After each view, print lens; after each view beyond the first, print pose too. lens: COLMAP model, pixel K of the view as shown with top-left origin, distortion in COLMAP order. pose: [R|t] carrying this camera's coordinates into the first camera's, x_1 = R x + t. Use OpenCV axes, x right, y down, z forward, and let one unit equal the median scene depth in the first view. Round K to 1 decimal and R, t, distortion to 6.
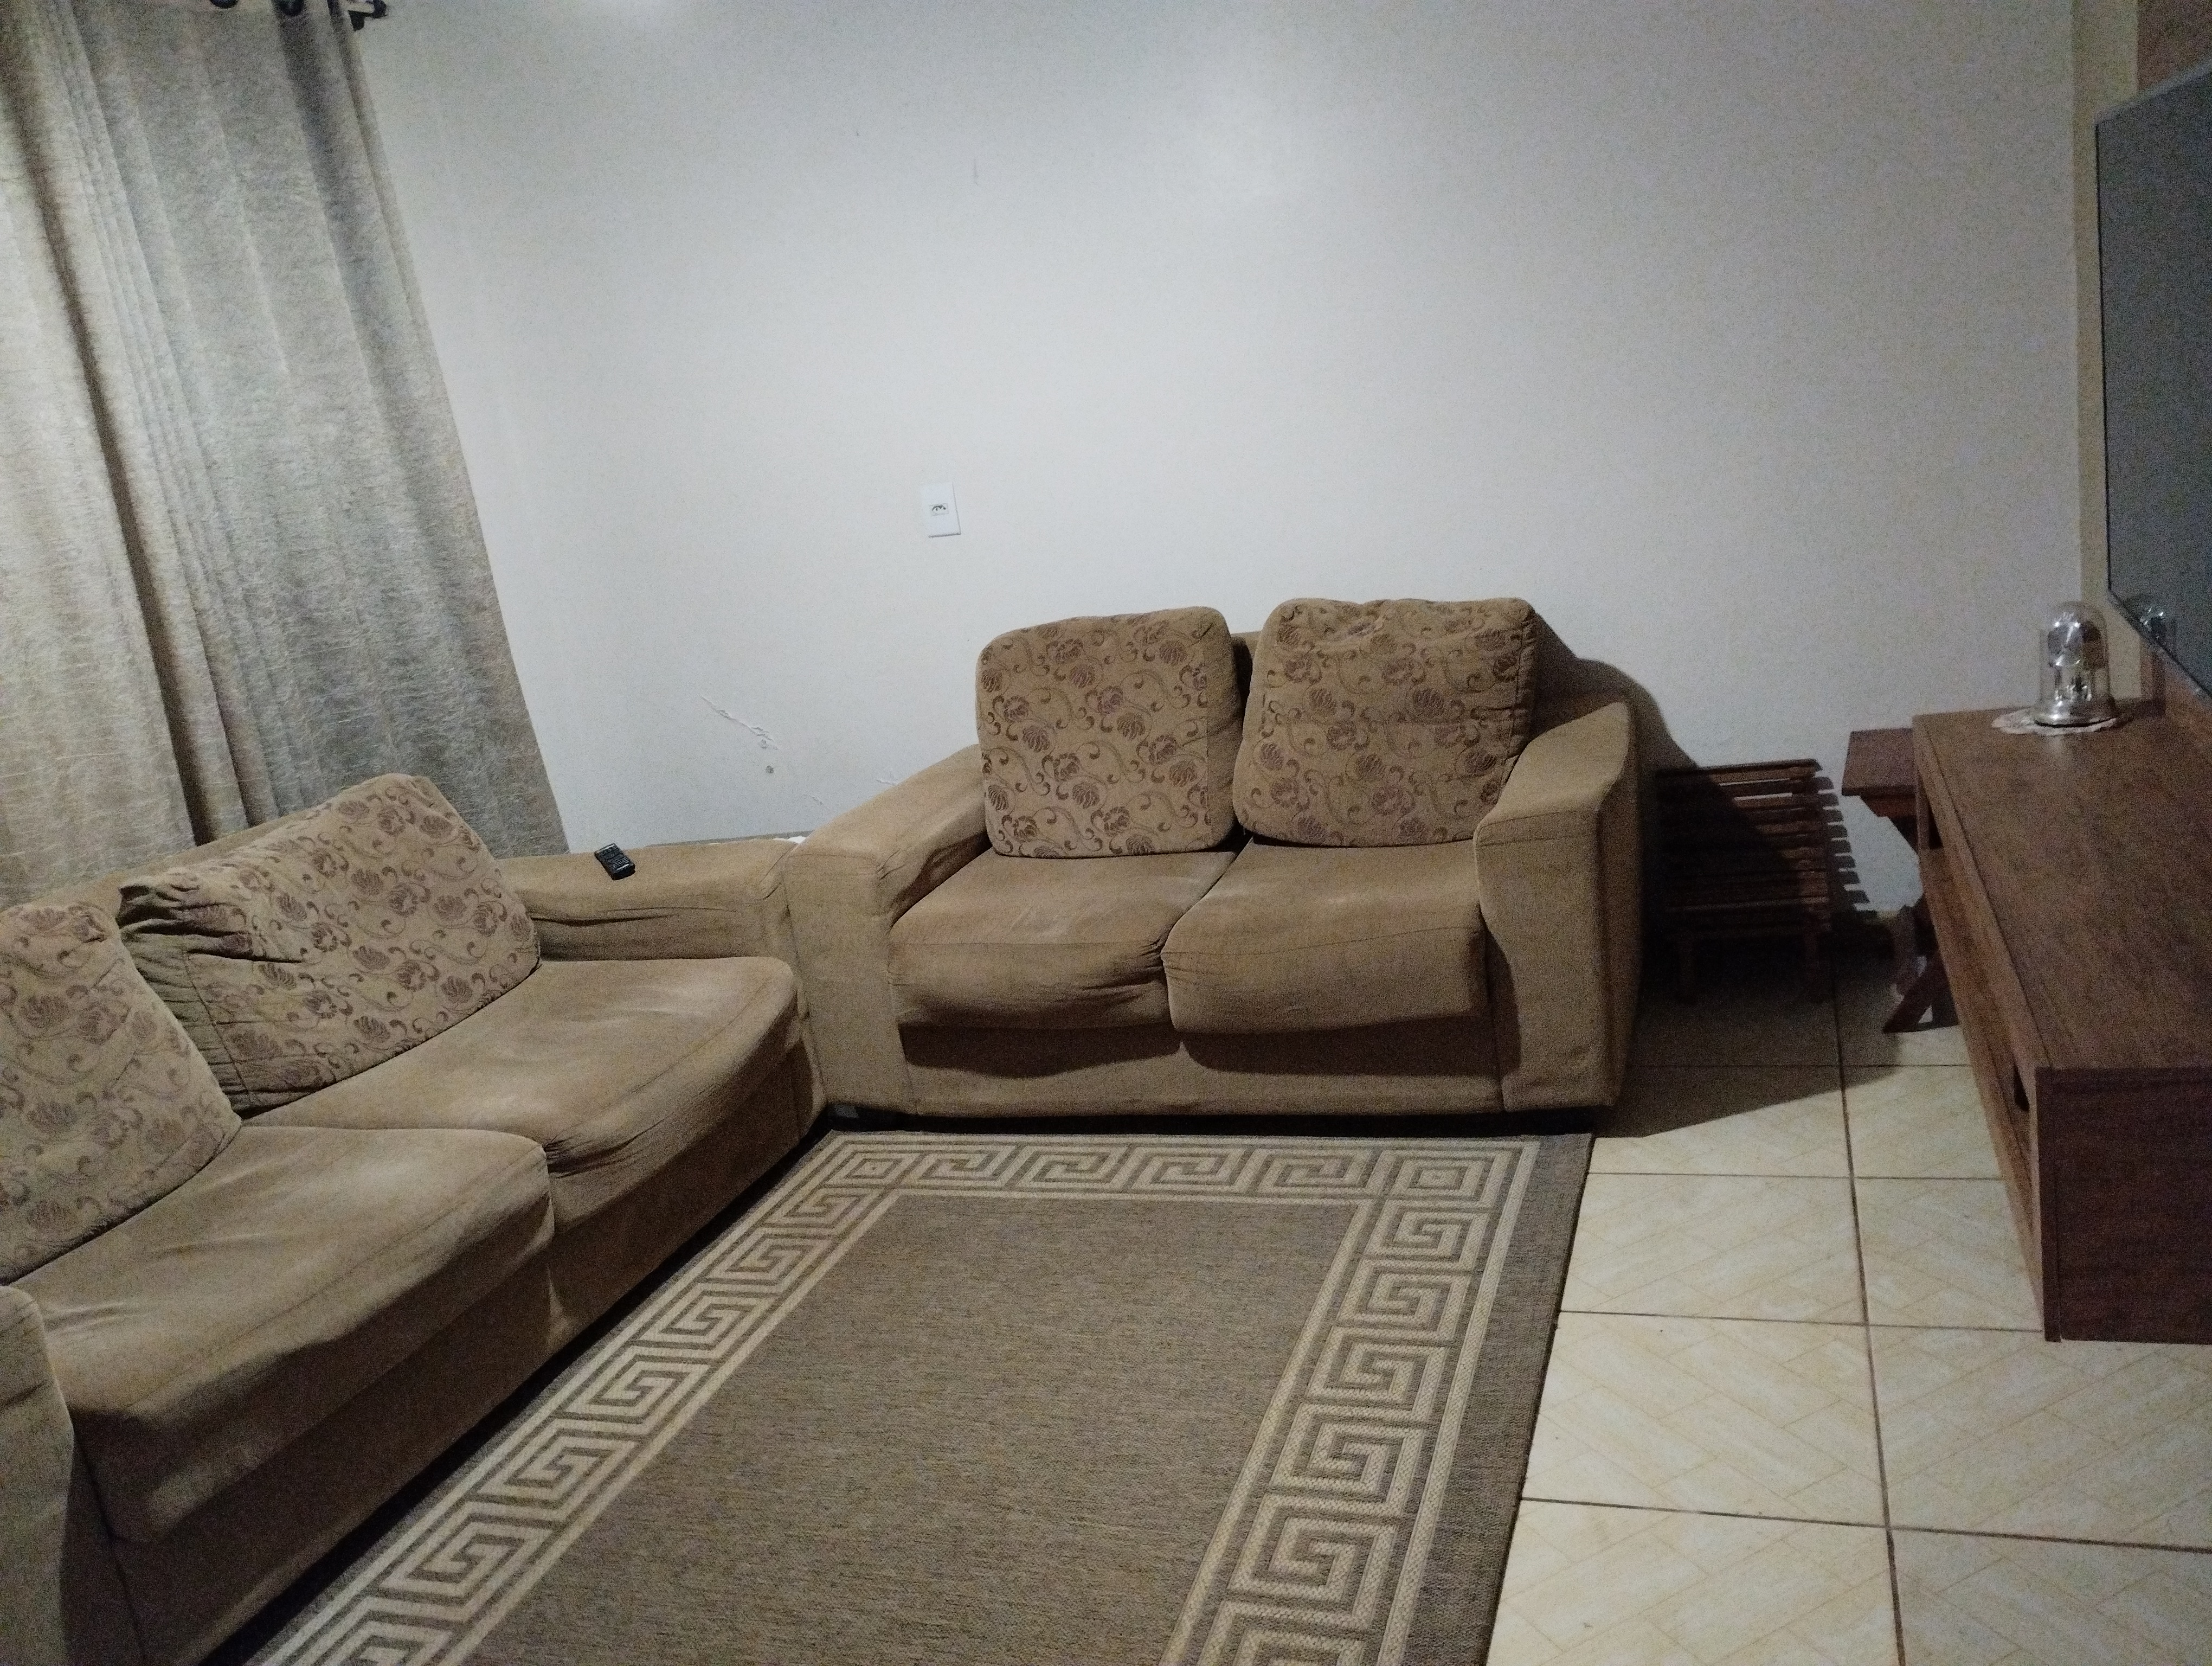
lens RADIAL K [[1812.7, 0, 1094.5], [0, 1812.7, 834.7], [0, 0, 1]] dist [0.074322, -0.090852]
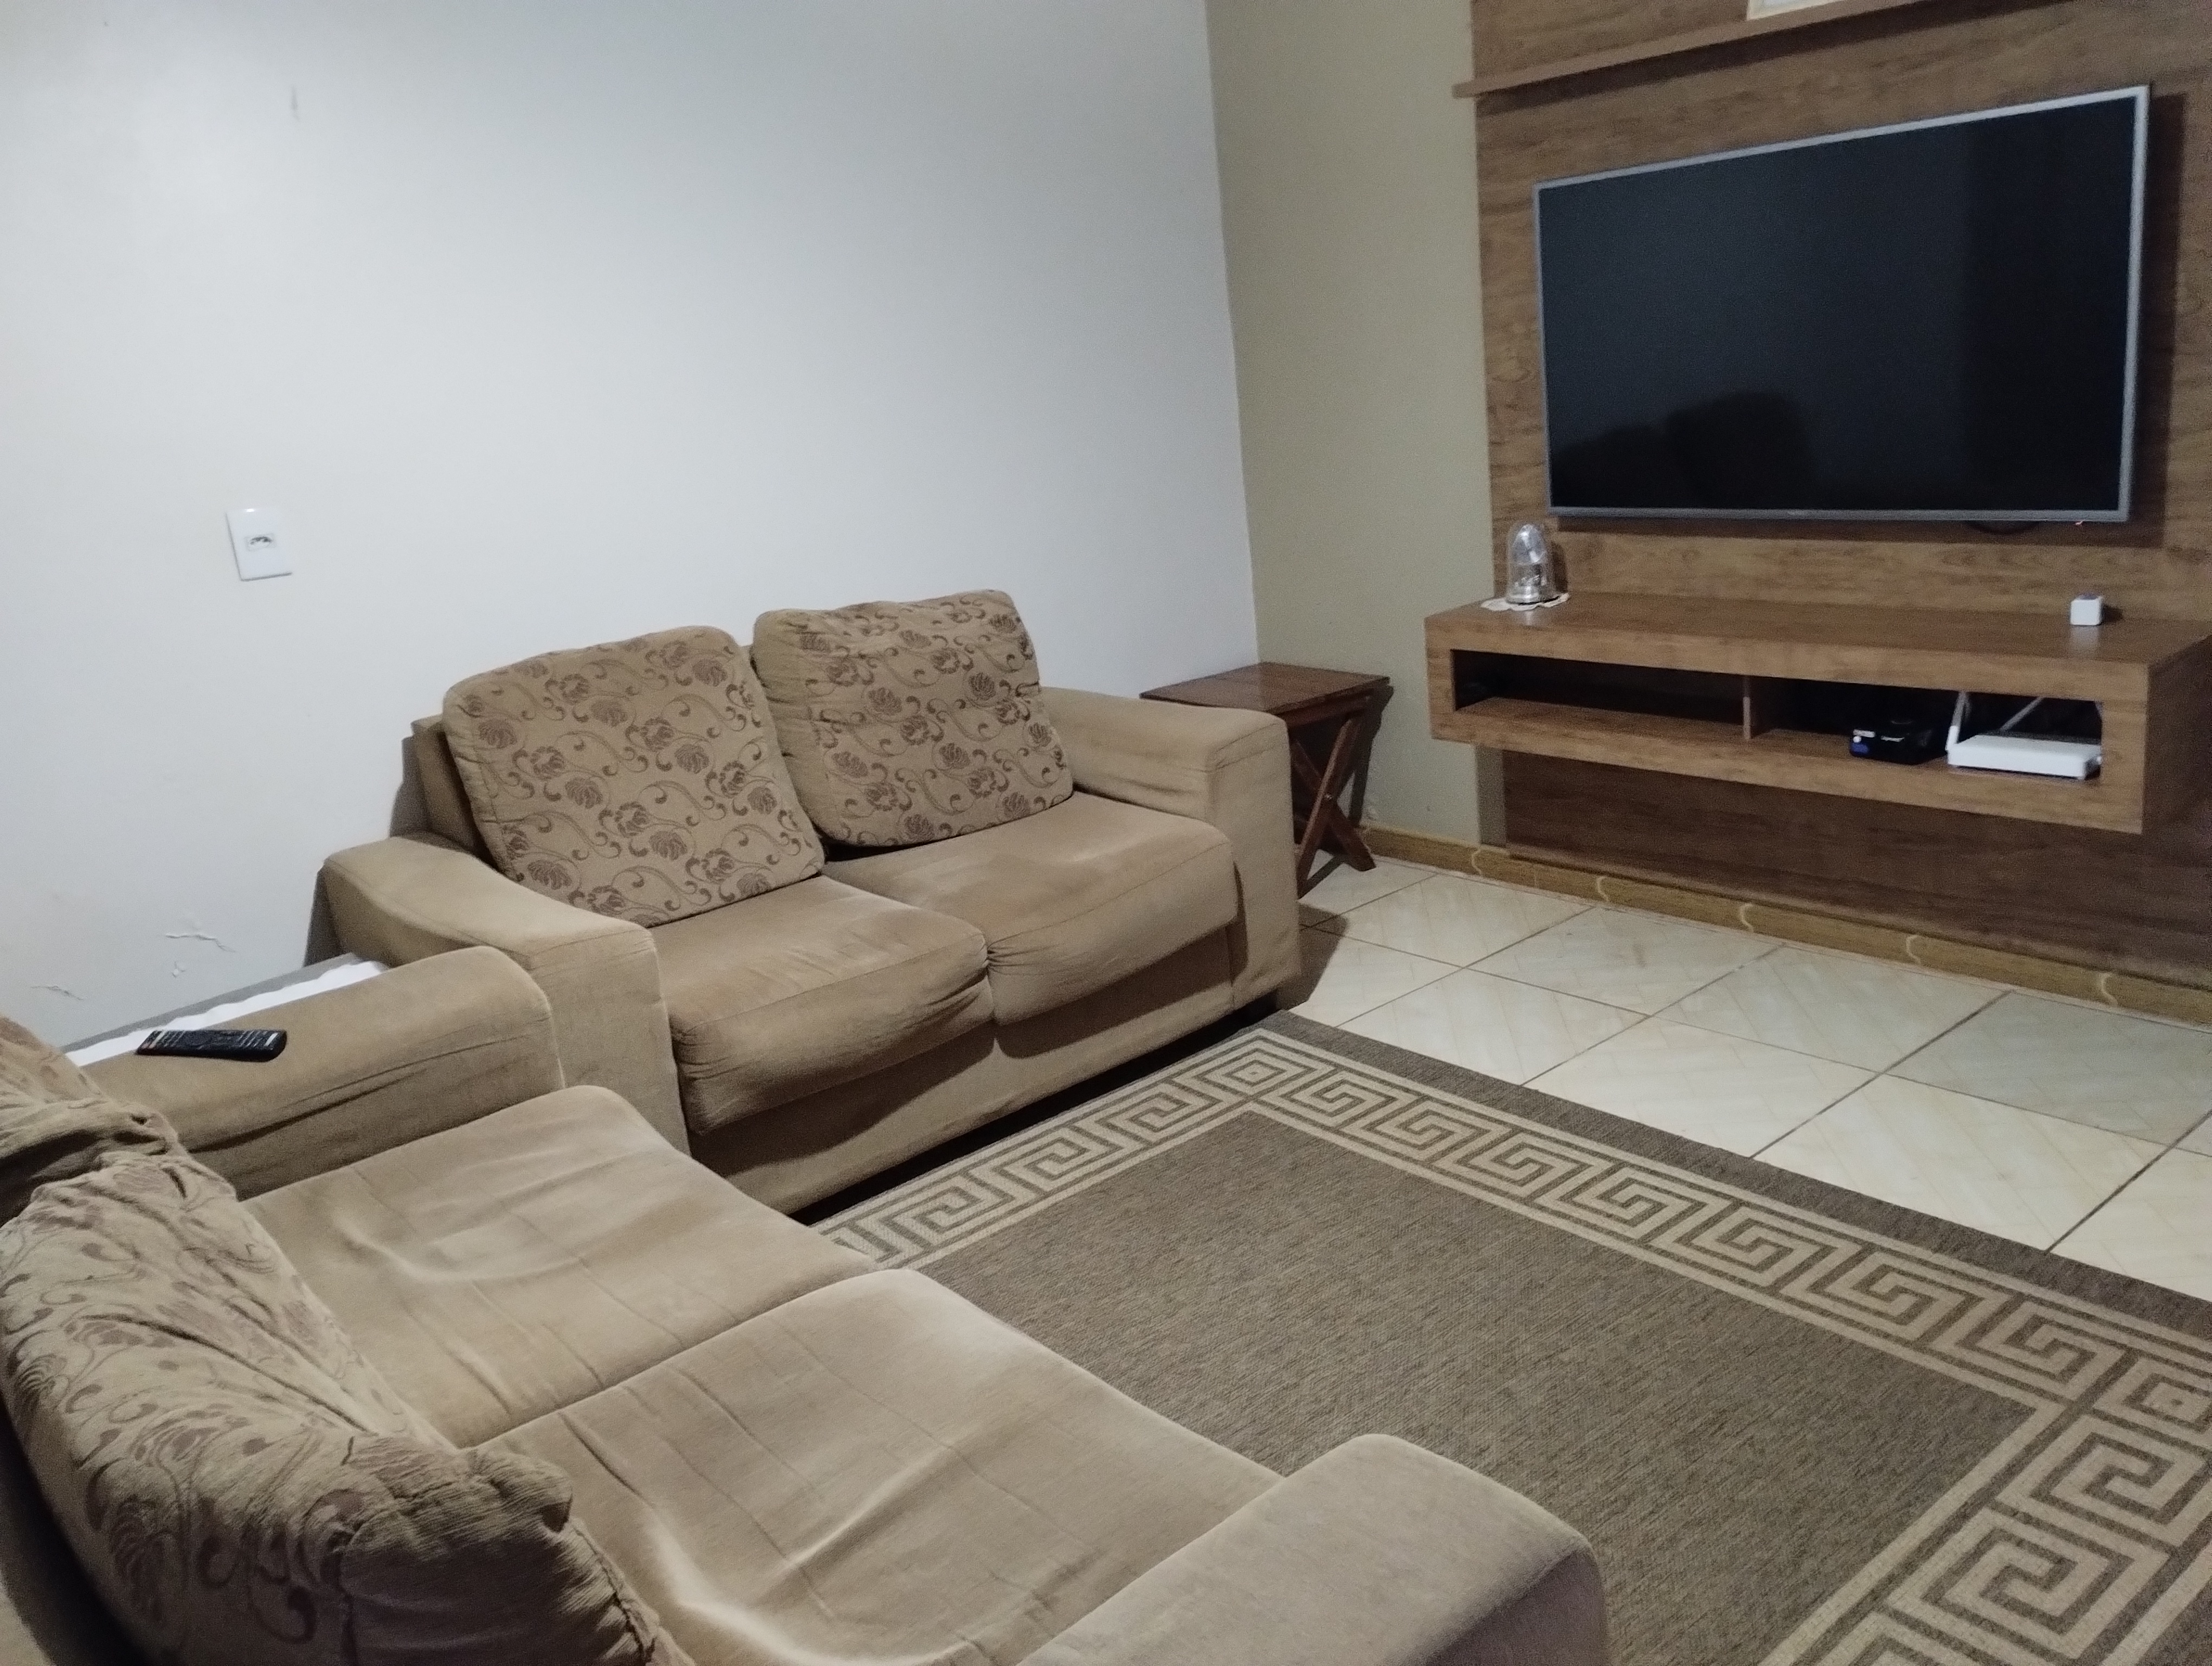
lens RADIAL K [[1812.7, 0, 1094.5], [0, 1812.7, 834.7], [0, 0, 1]] dist [0.074322, -0.090852]
pose [[0.515245, -0.141782, 0.845234, -0.664367], [0.240322, 0.970556, 0.016306, 0.007824], [-0.822659, 0.194726, 0.534148, 0.411559]]
